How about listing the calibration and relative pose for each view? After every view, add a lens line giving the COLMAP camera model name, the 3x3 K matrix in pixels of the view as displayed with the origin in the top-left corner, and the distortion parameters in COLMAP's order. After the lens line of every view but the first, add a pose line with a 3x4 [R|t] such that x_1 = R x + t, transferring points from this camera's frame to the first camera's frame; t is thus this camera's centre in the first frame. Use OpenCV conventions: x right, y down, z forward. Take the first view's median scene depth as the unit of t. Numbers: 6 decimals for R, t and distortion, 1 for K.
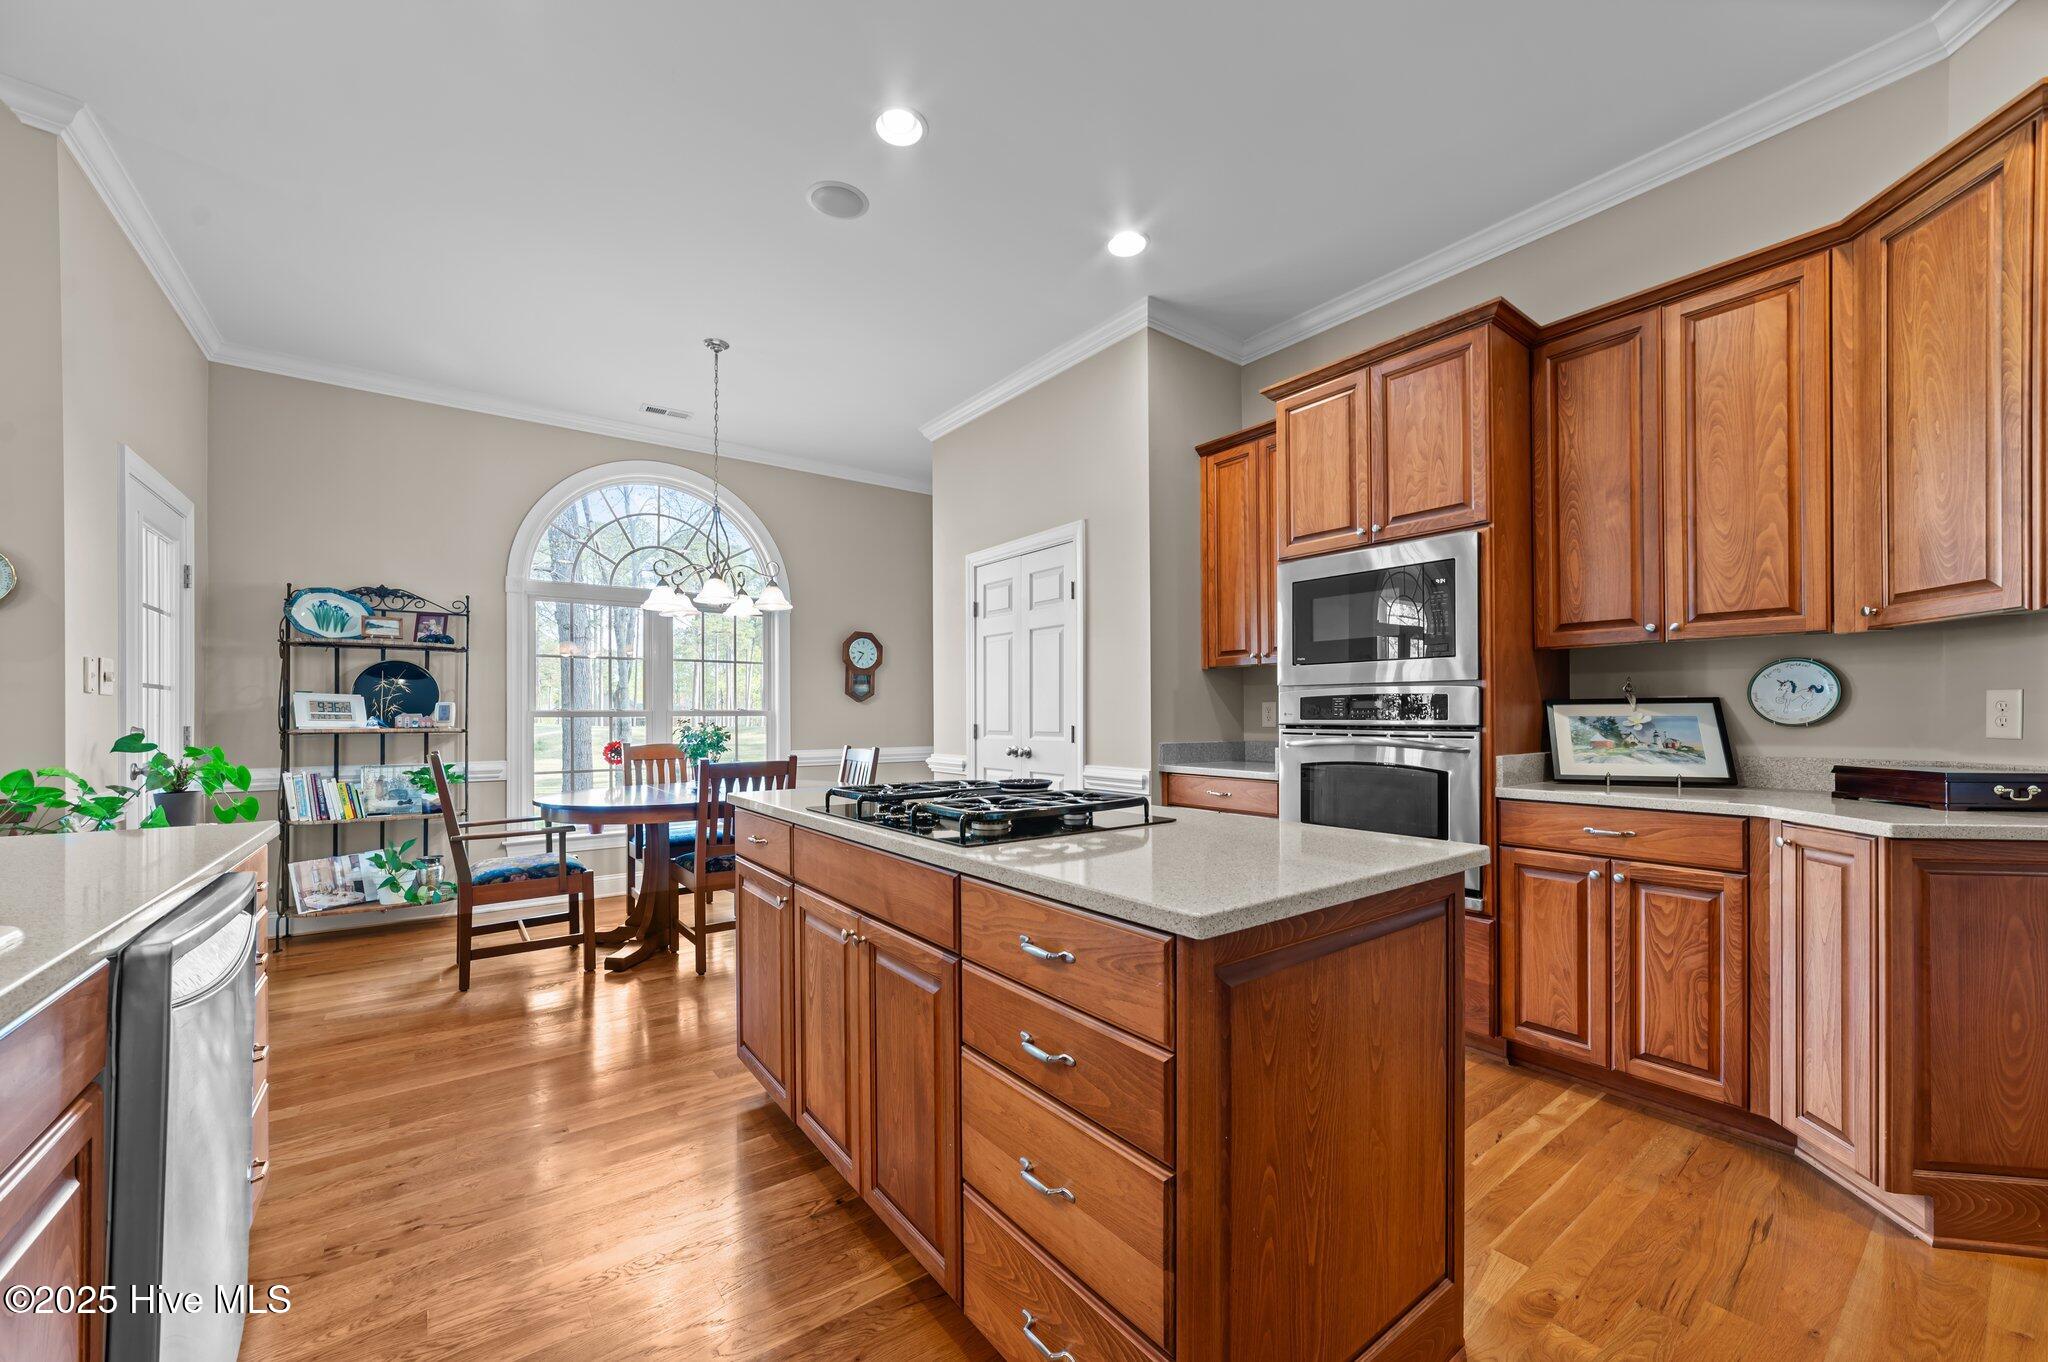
lens RADIAL K [[791.0, 0, 1023.2], [0, 791.0, 706.8], [0, 0, 1]] dist [-0.006688, 0.000473]
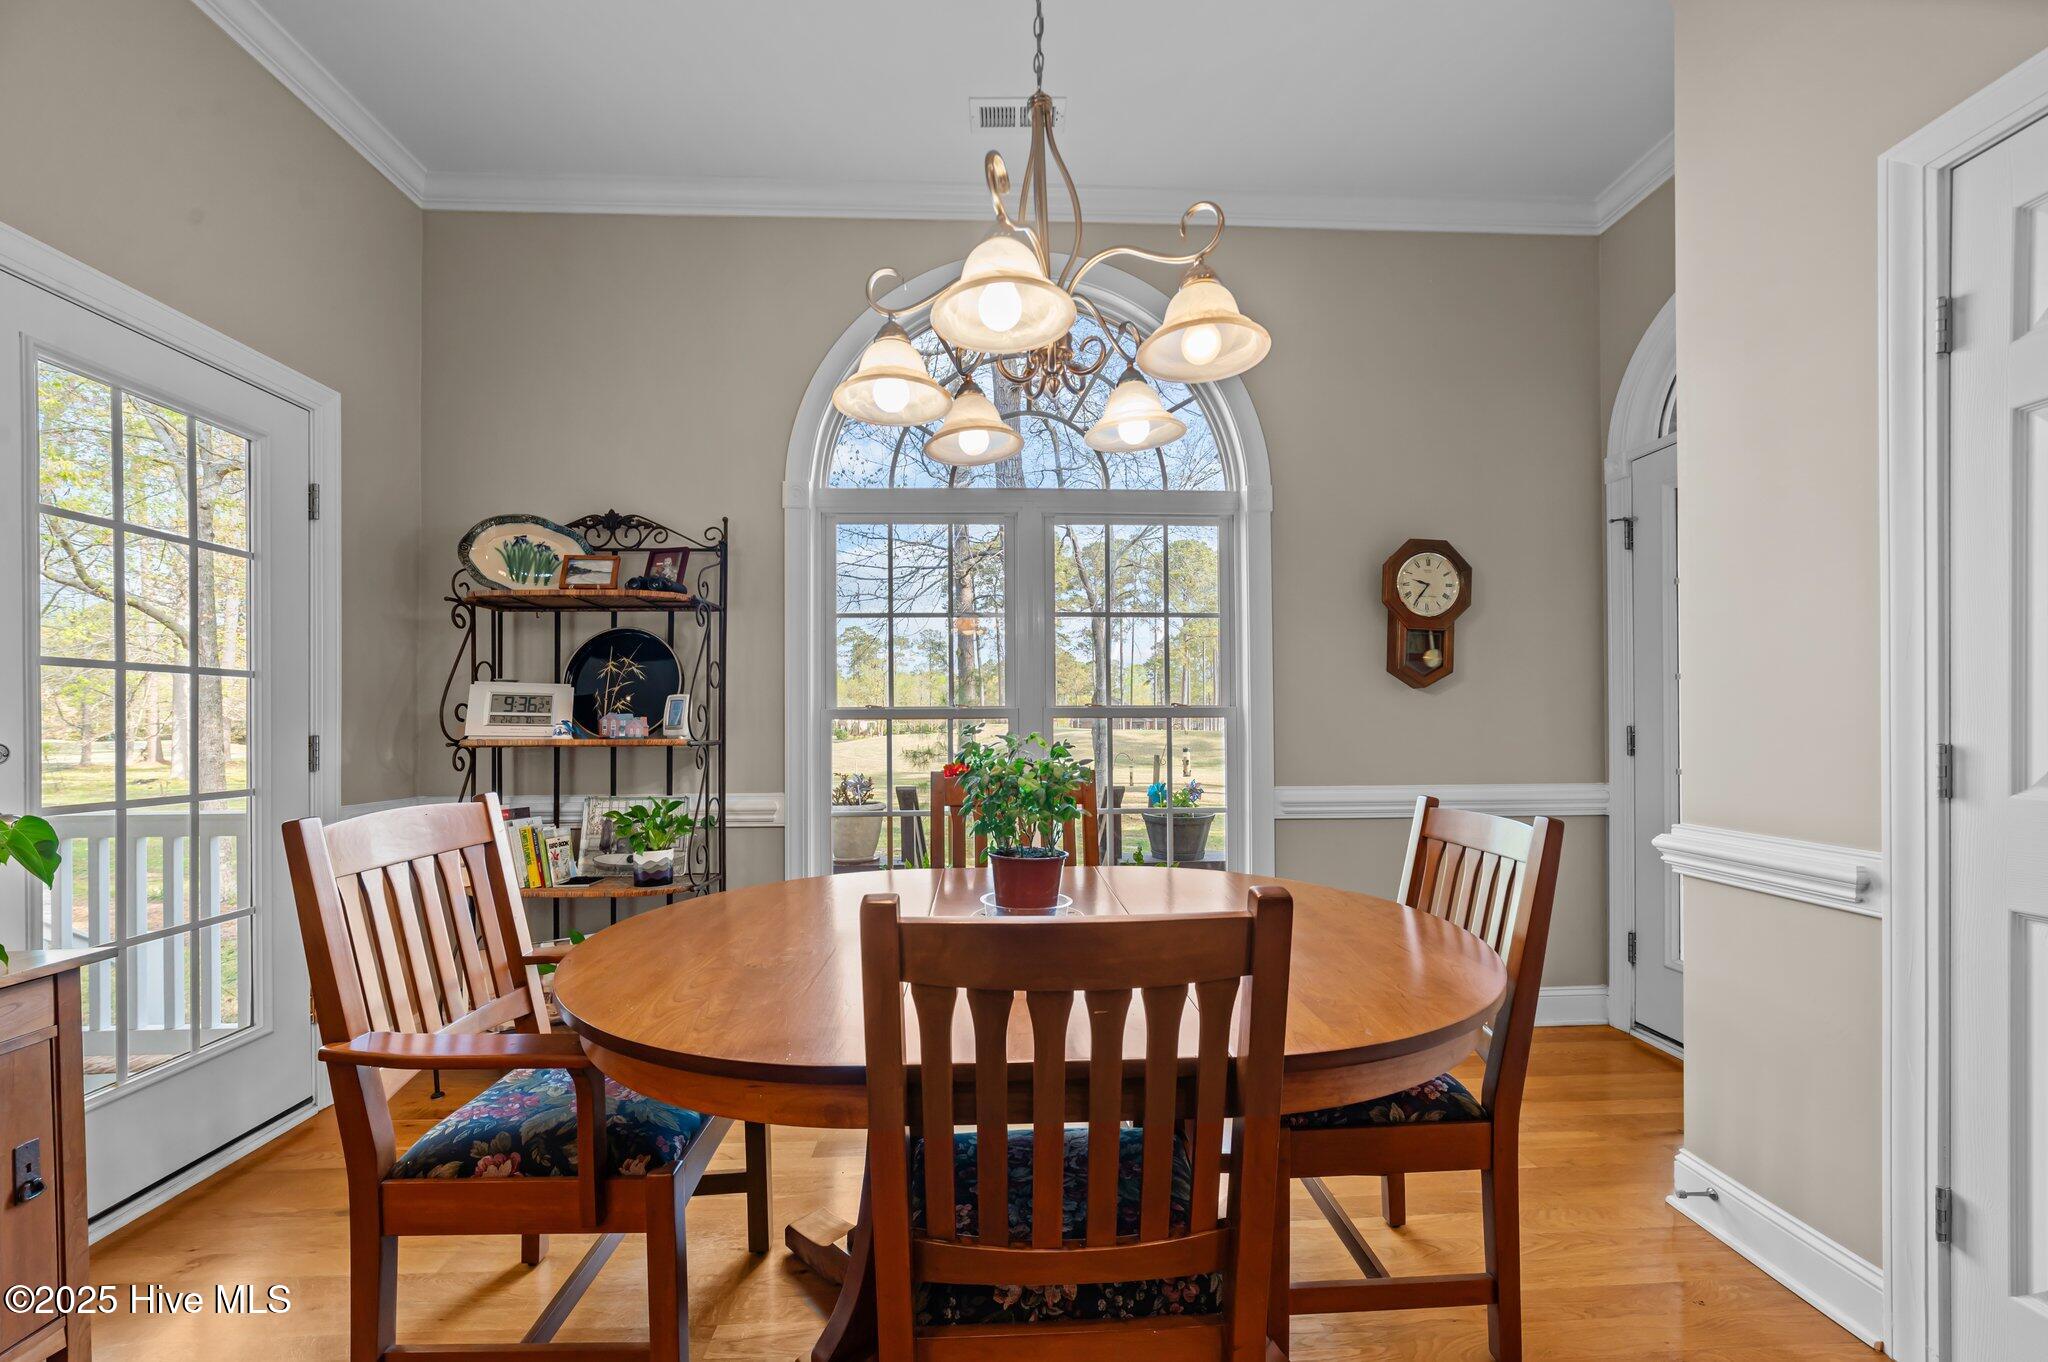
lens RADIAL K [[791.0, 0, 1010.6], [0, 791.0, 719.8], [0, 0, 1]] dist [-0.006688, 0.000473]
pose [[0.820277, -0.000636, -0.571966, -0.194562], [0.006658, 0.999942, 0.008436, 0.009715], [0.571928, -0.010728, 0.820234, 0.671890]]
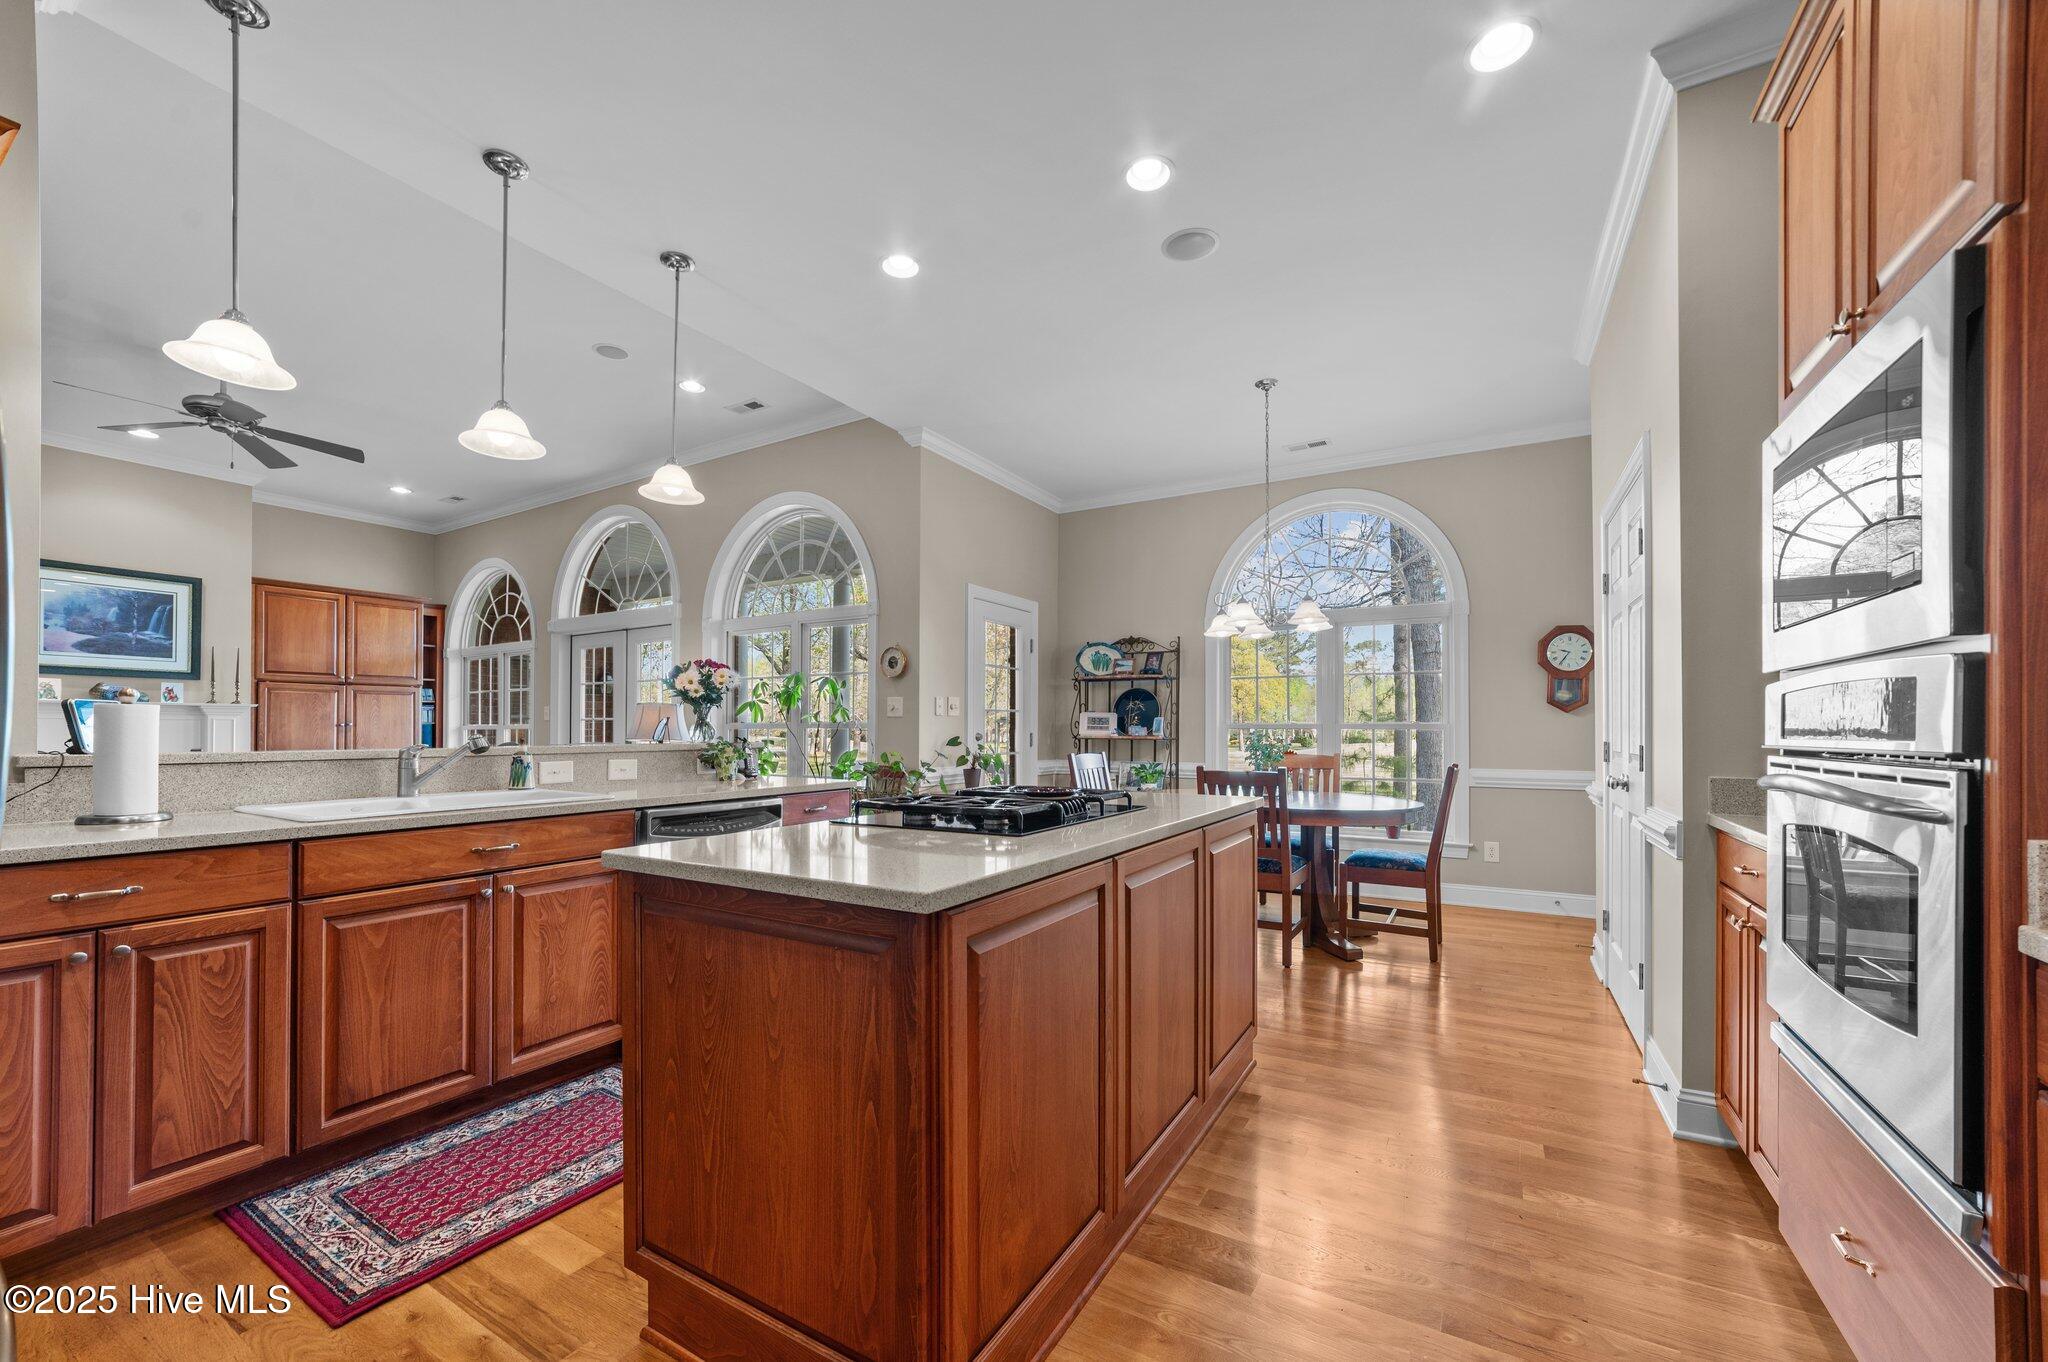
lens RADIAL K [[791.0, 0, 1012.4], [0, 791.0, 721.3], [0, 0, 1]] dist [-0.006688, 0.000473]
pose [[0.381784, -0.003437, -0.924245, 0.440984], [0.005923, 0.999982, -0.001272, 0.001186], [0.924233, -0.004989, 0.381797, 0.251595]]
